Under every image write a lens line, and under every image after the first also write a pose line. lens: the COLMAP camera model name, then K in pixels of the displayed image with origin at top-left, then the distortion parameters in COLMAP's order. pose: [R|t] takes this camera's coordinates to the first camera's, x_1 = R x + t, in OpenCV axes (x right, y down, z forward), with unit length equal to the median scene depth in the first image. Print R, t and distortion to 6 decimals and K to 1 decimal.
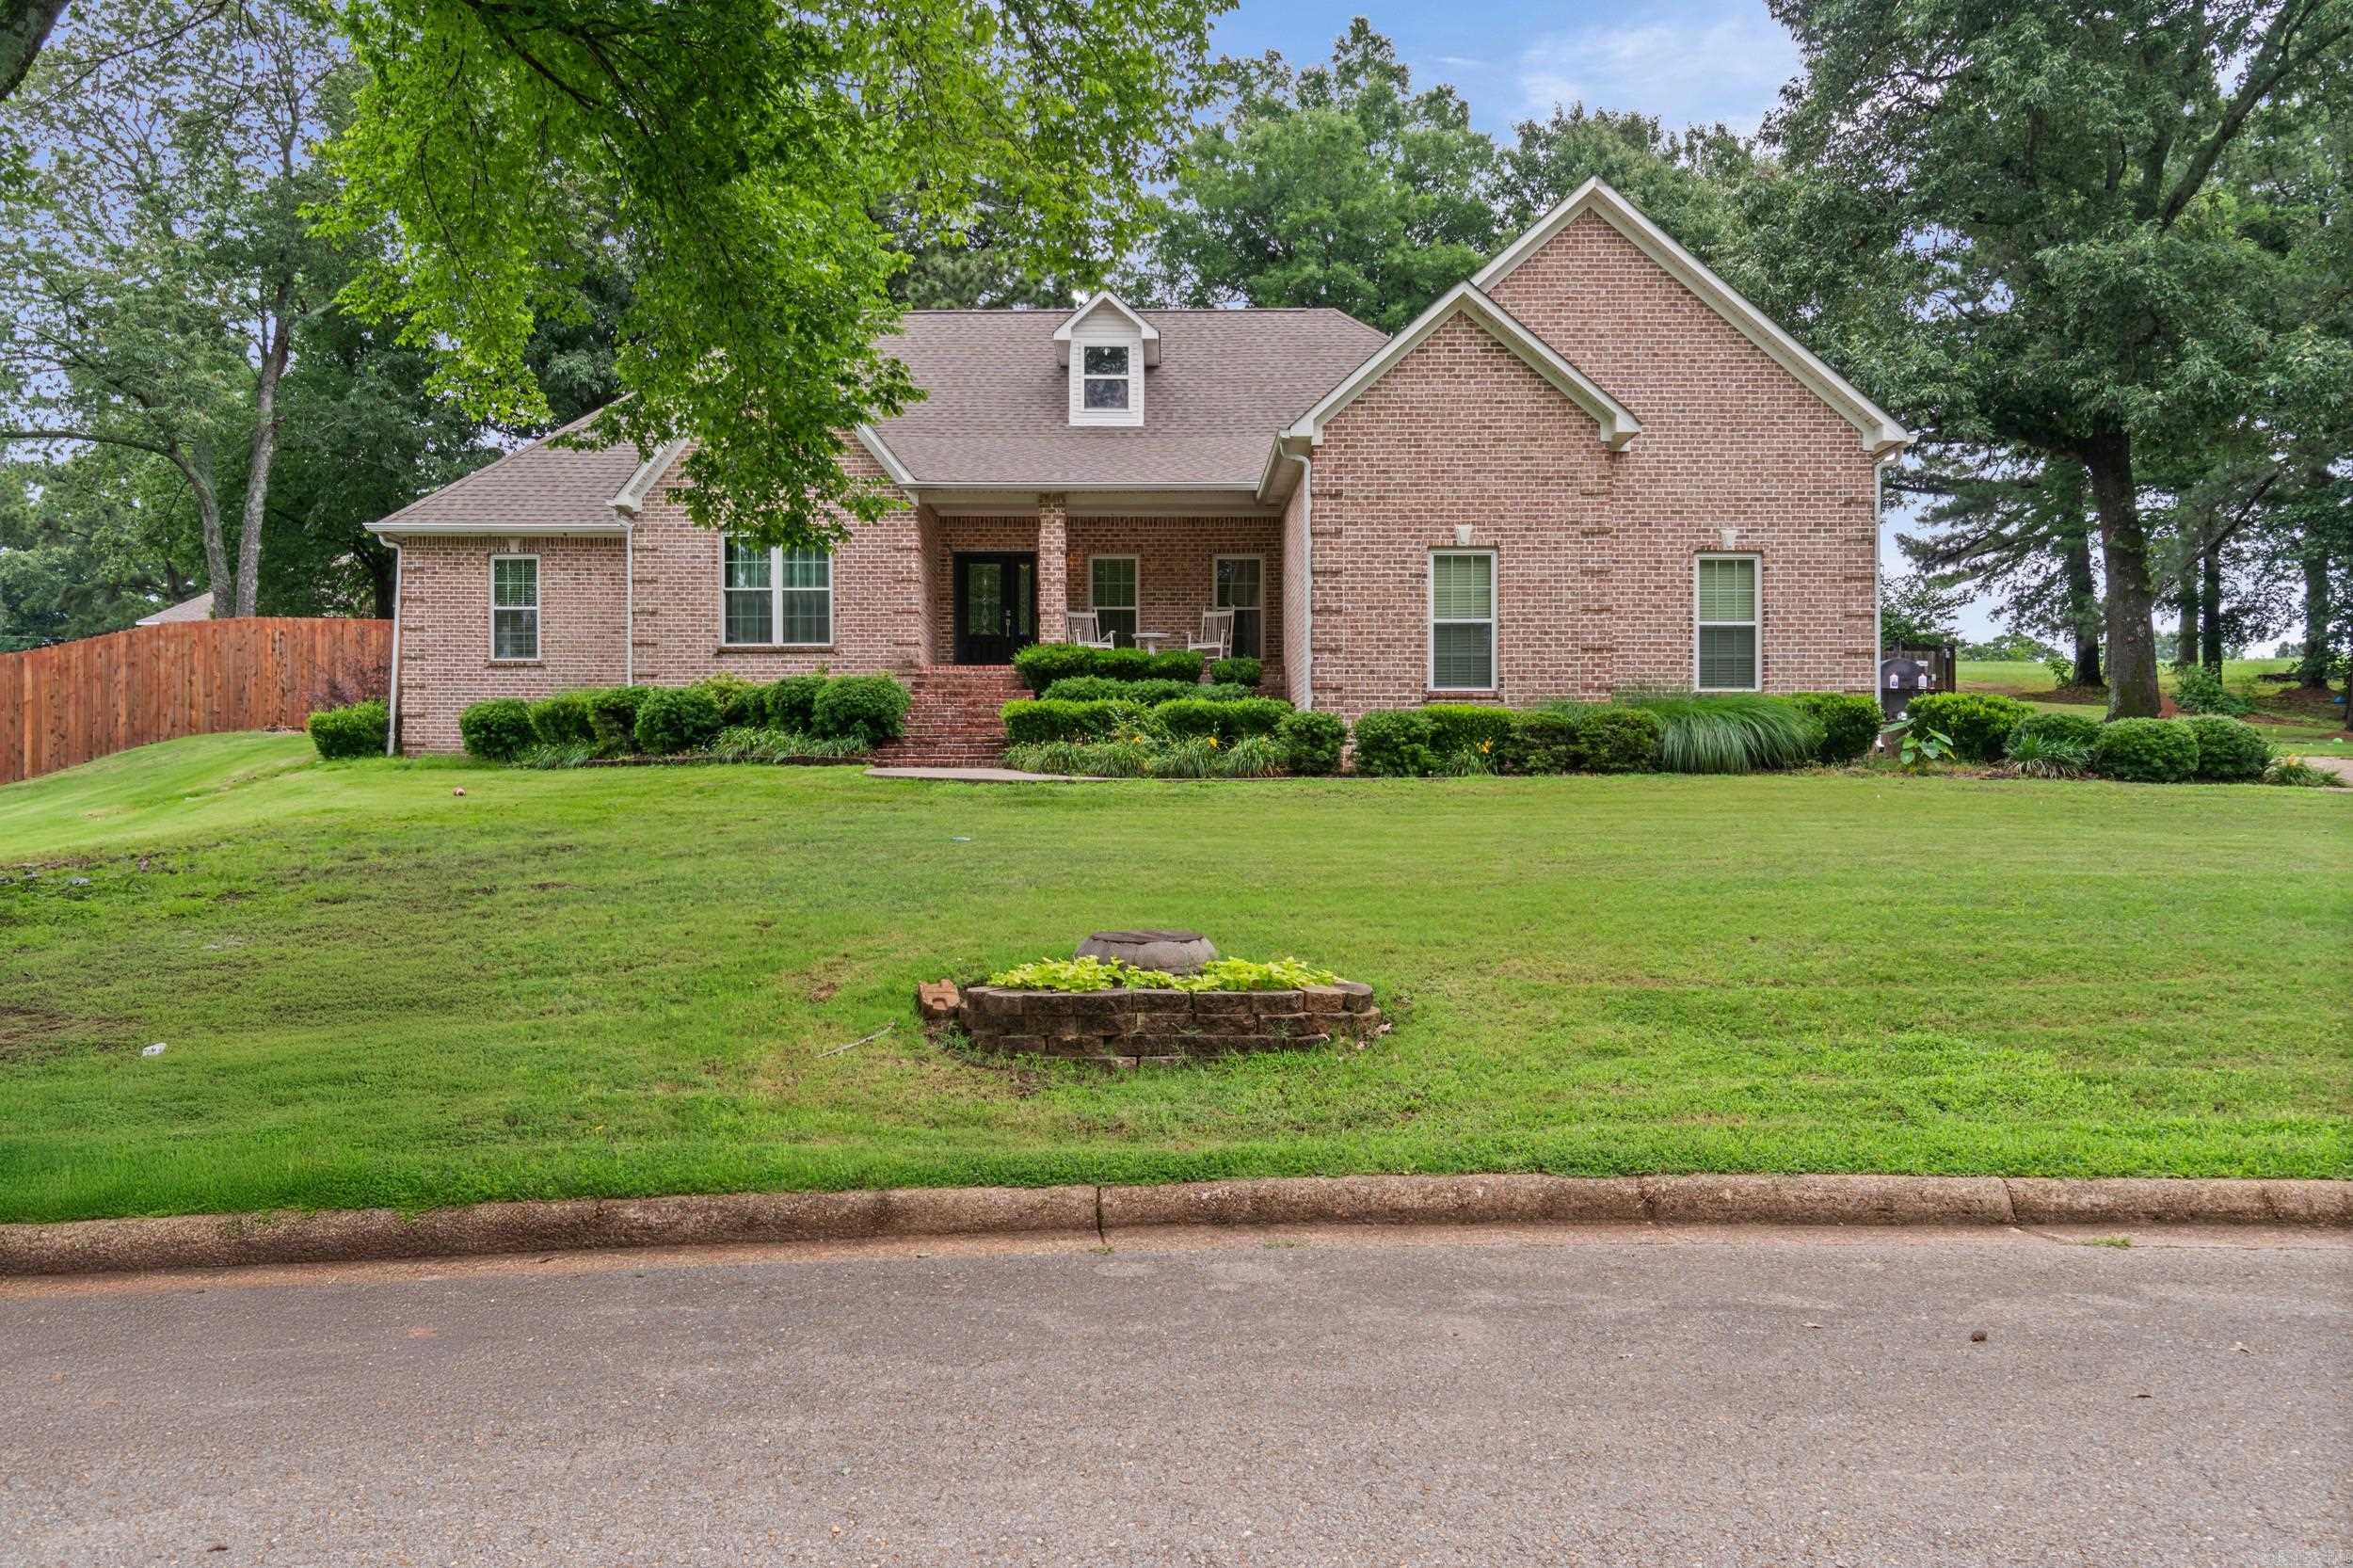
lens RADIAL K [[1778.6, 0, 1208.2], [0, 1778.6, 831.8], [0, 0, 1]] dist [-0.001478, 0.001158]
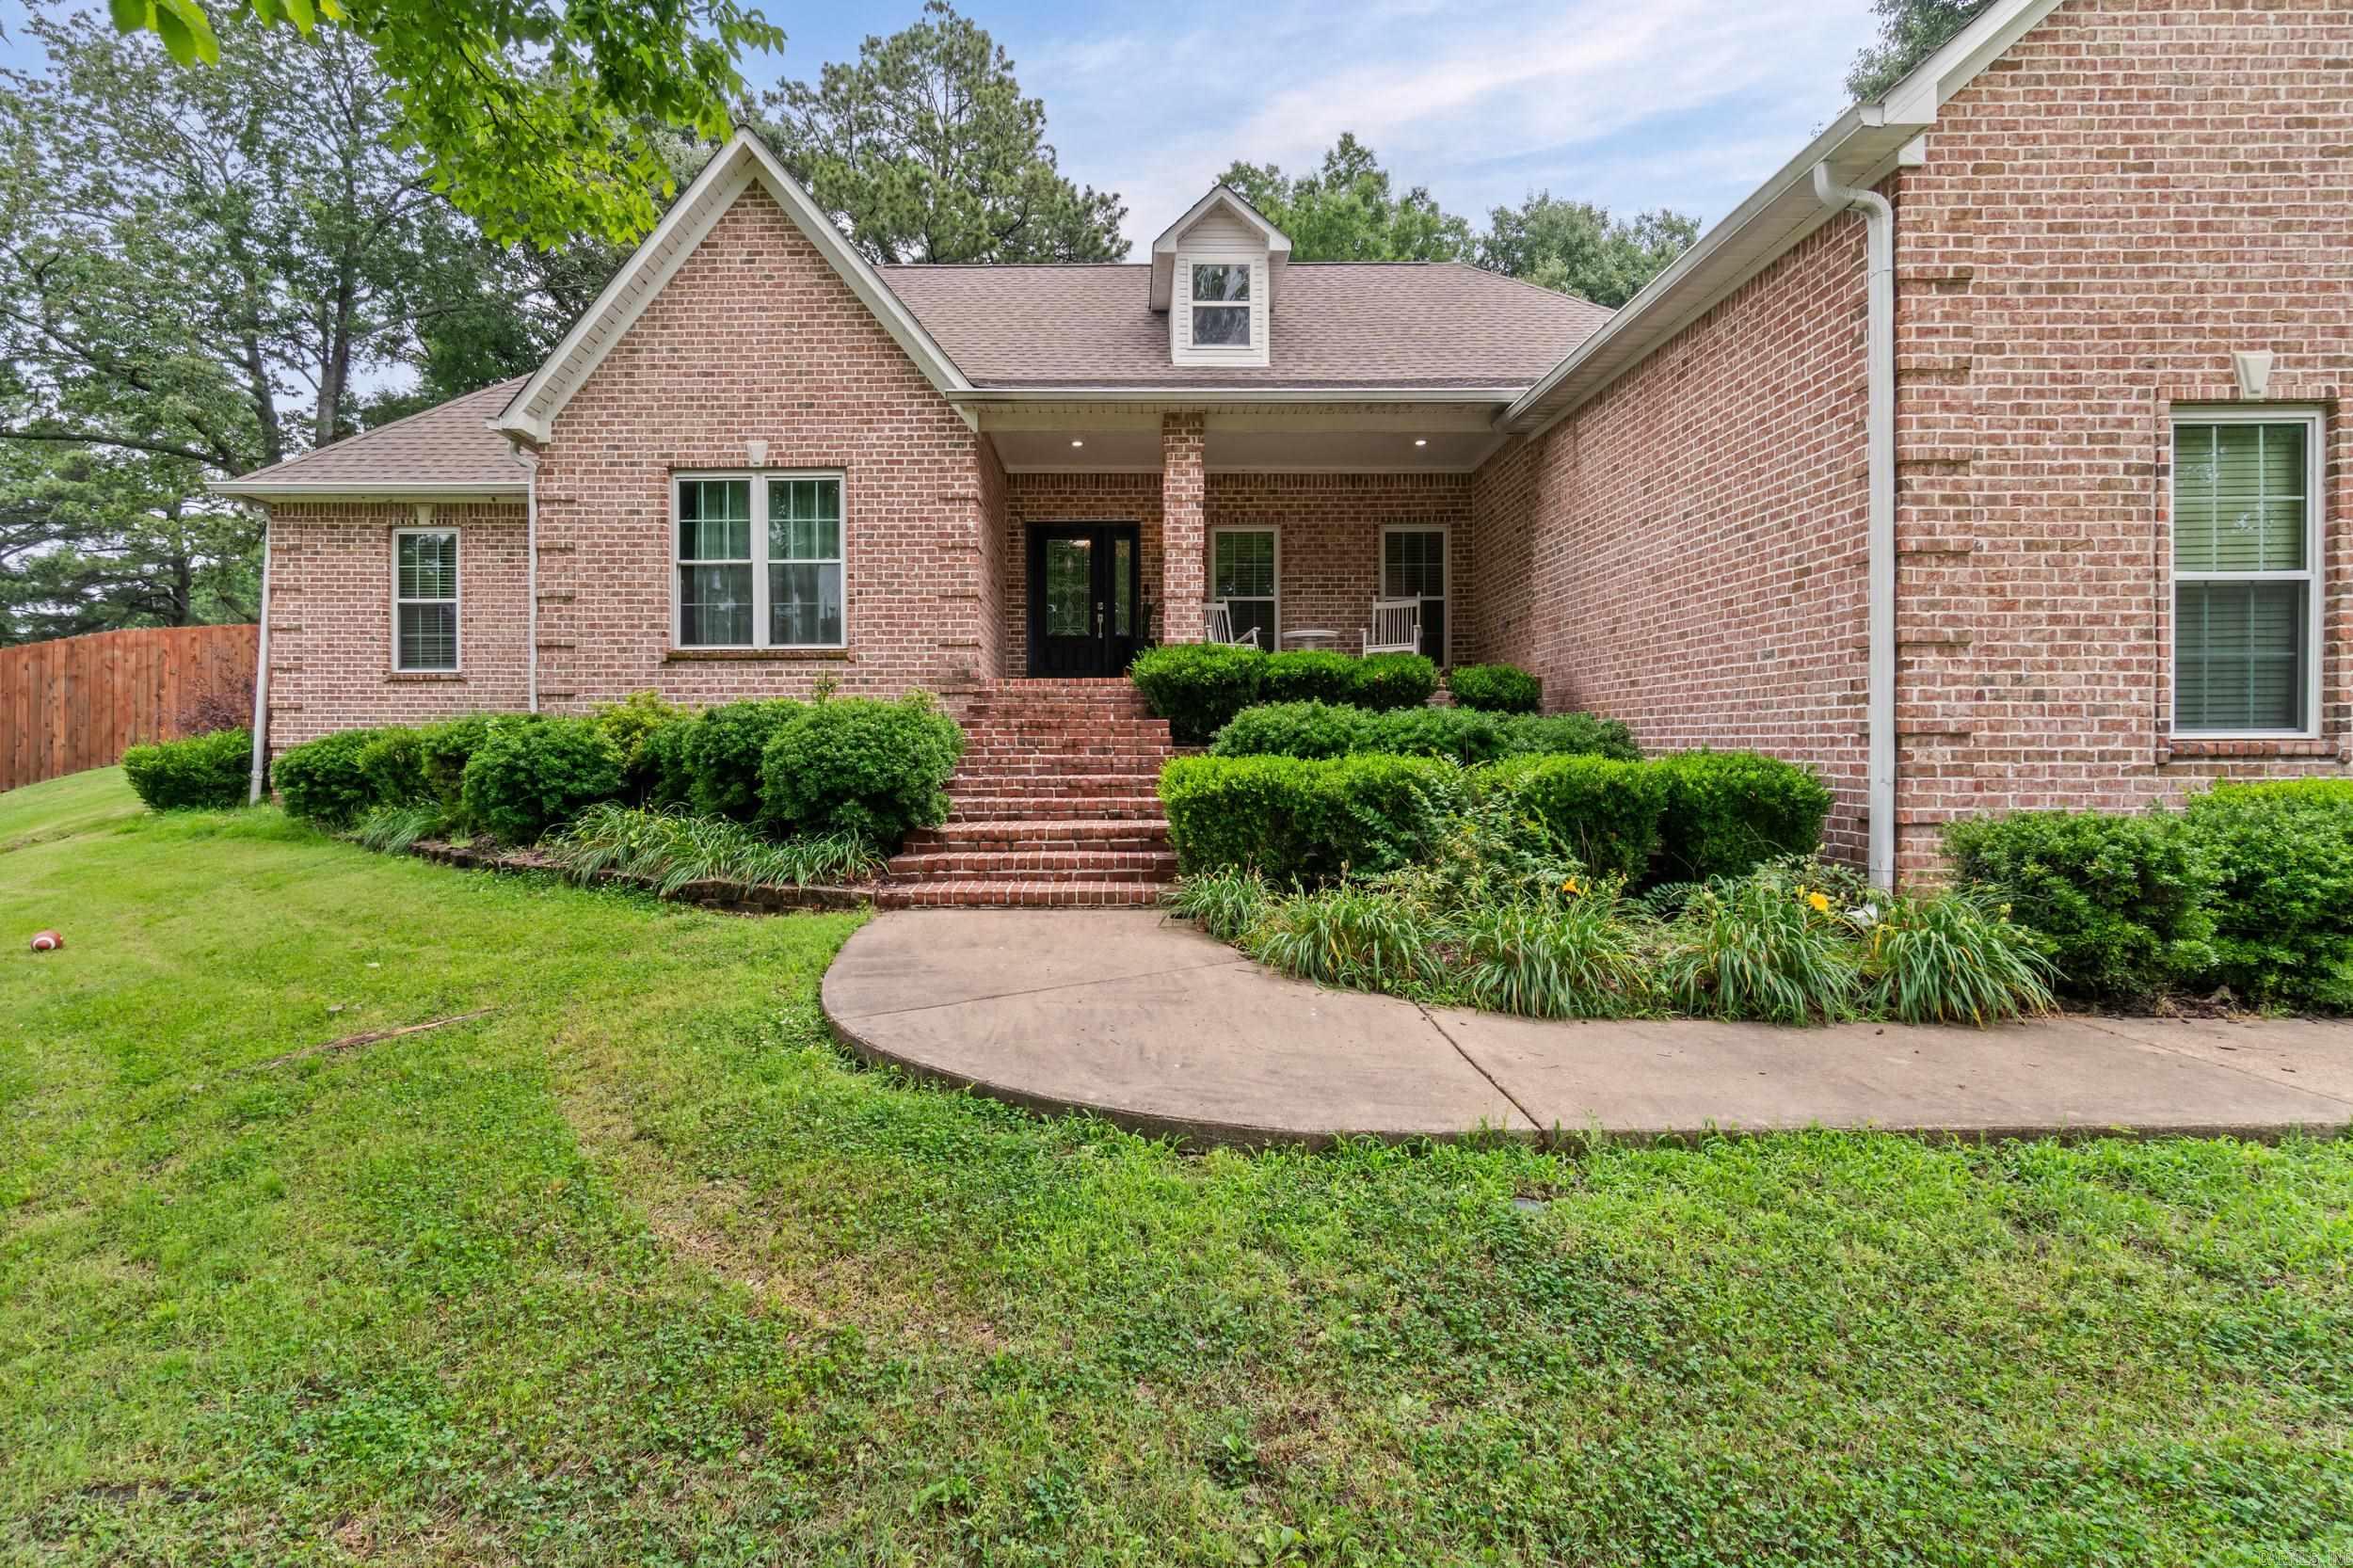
lens RADIAL K [[1109.3, 0, 1163.2], [0, 1109.3, 770.6], [0, 0, 1]] dist [-0.003092, 0.000677]
pose [[0.999994, -0.002874, 0.001835, -0.096325], [0.002884, 0.999982, -0.005314, -0.057796], [-0.001820, 0.005319, 0.999984, 0.596349]]
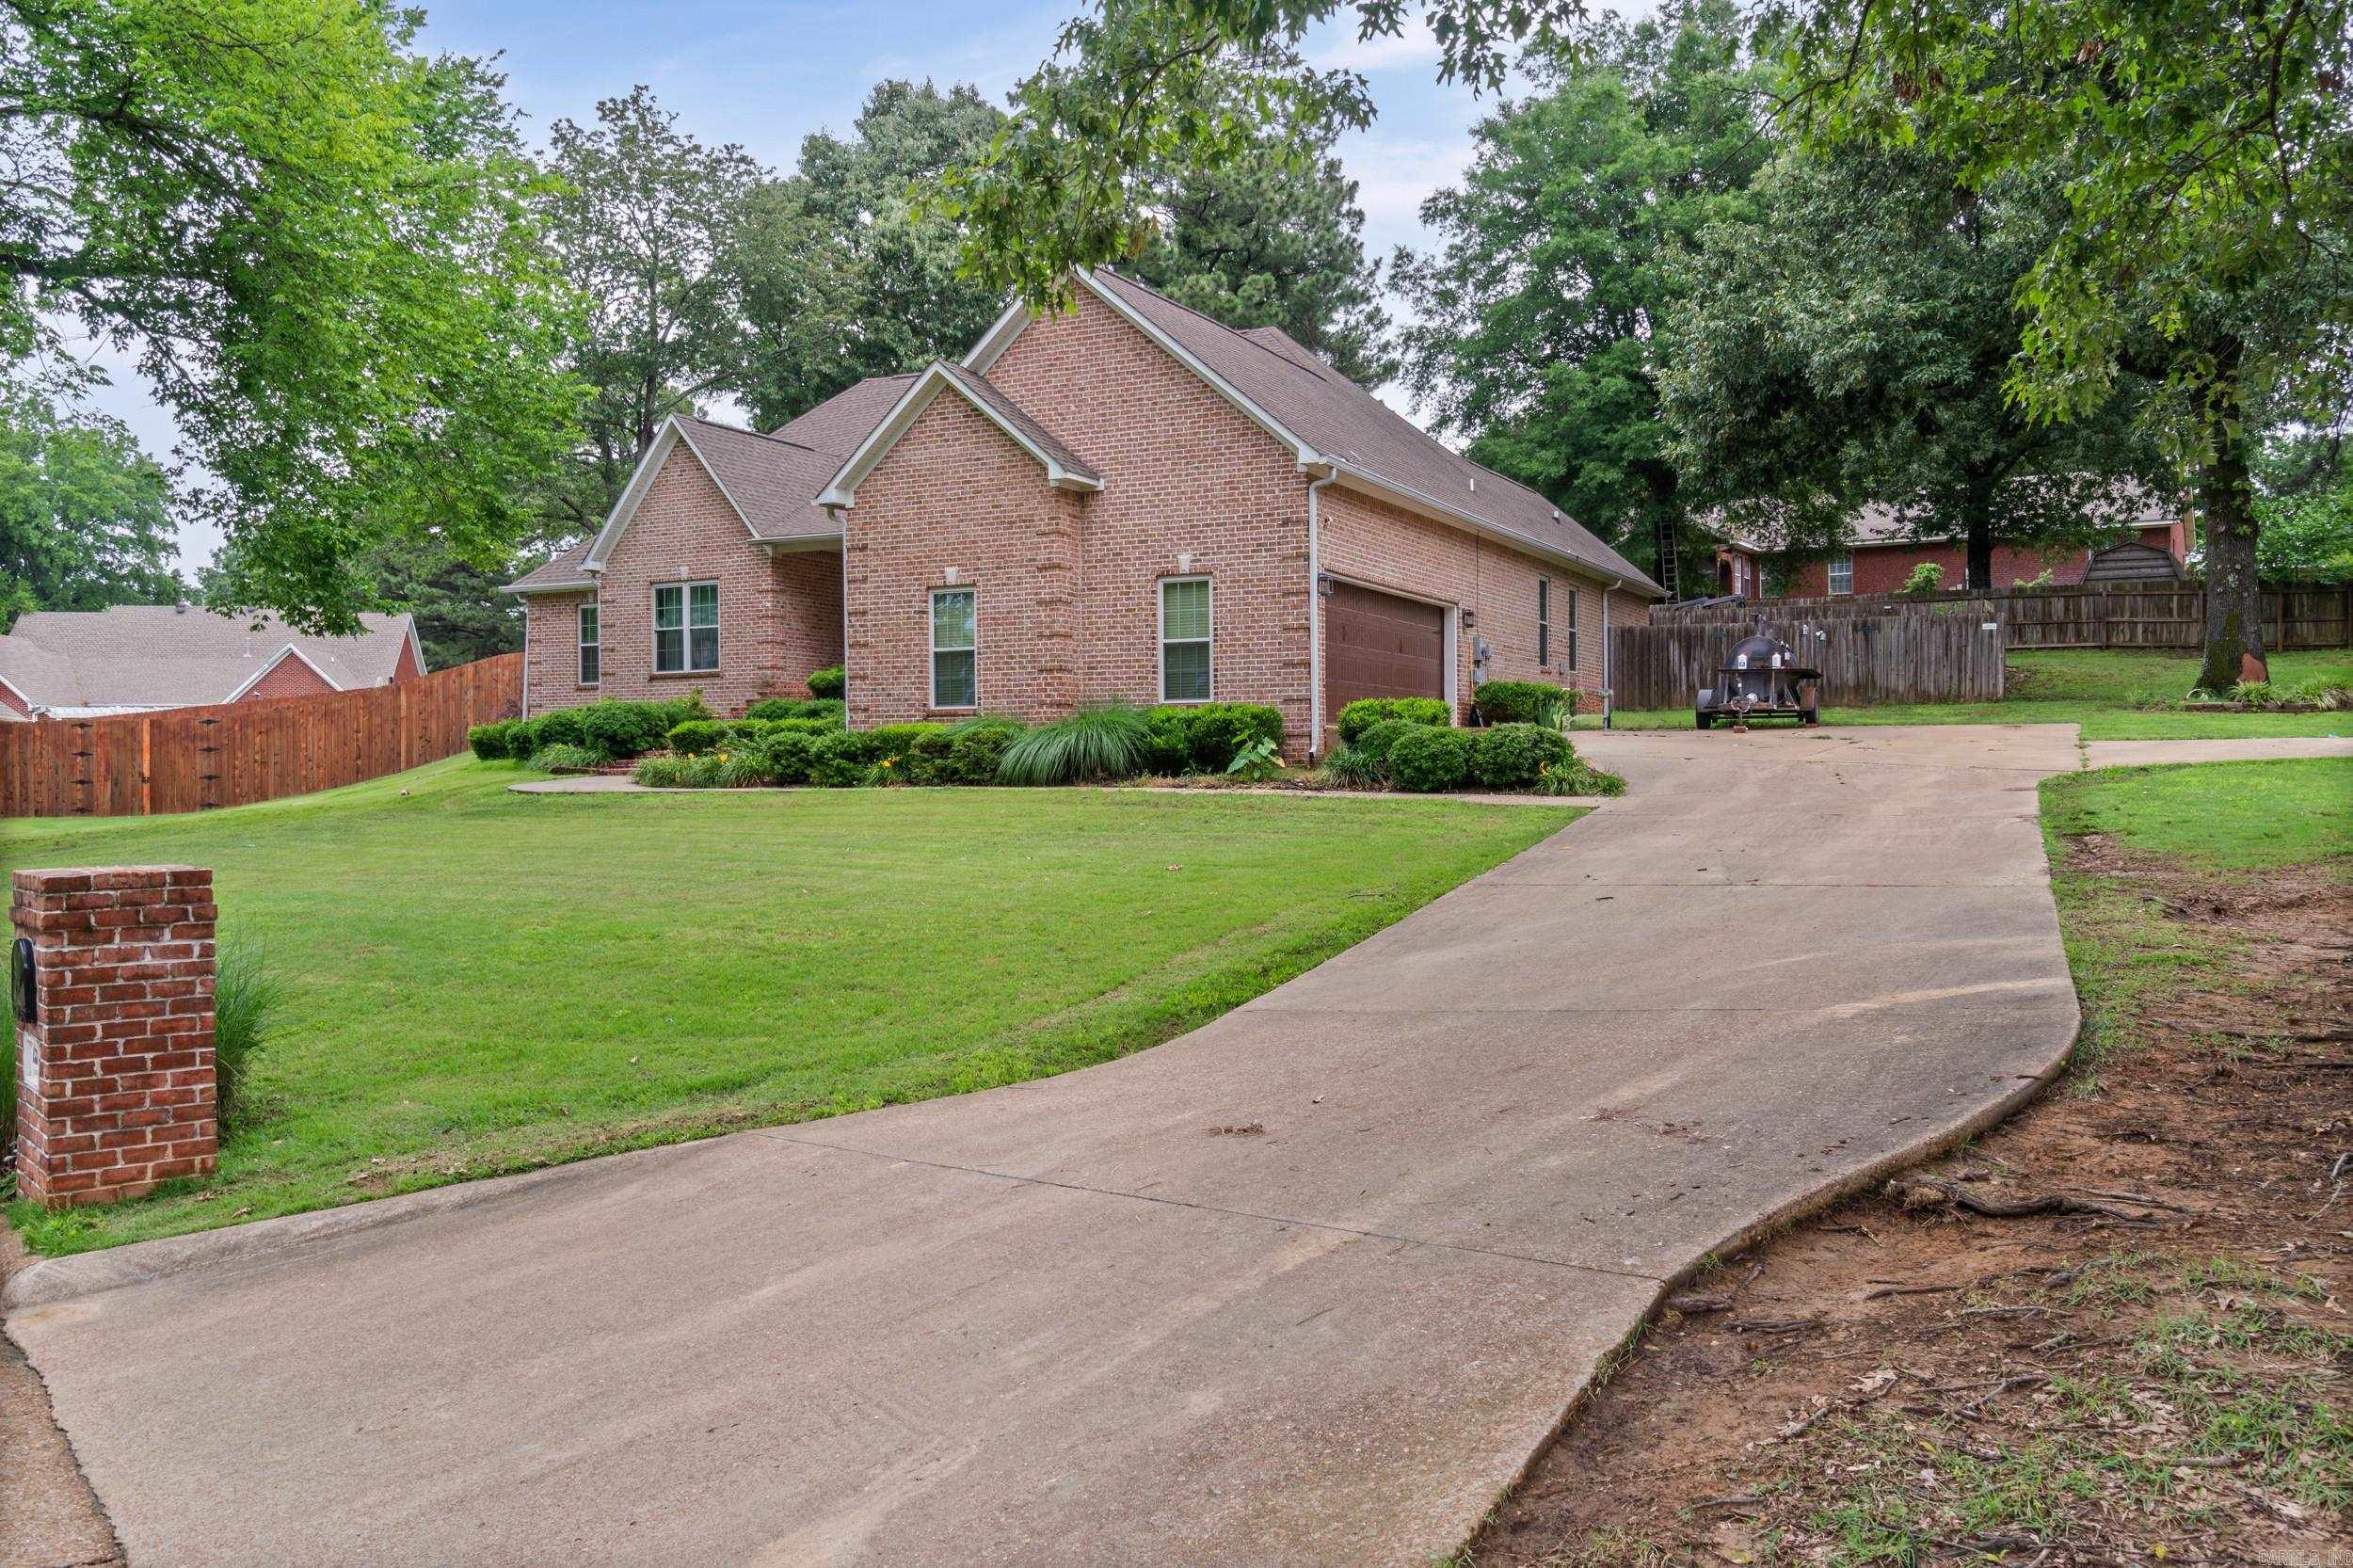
lens RADIAL K [[1778.6, 0, 1177.1], [0, 1778.6, 789.8], [0, 0, 1]] dist [-0.001478, 0.001158]
pose [[0.890135, 0.000707, -0.455696, 0.655019], [0.001993, 0.999983, 0.005444, -0.026364], [0.455692, -0.005754, 0.890119, 0.022091]]
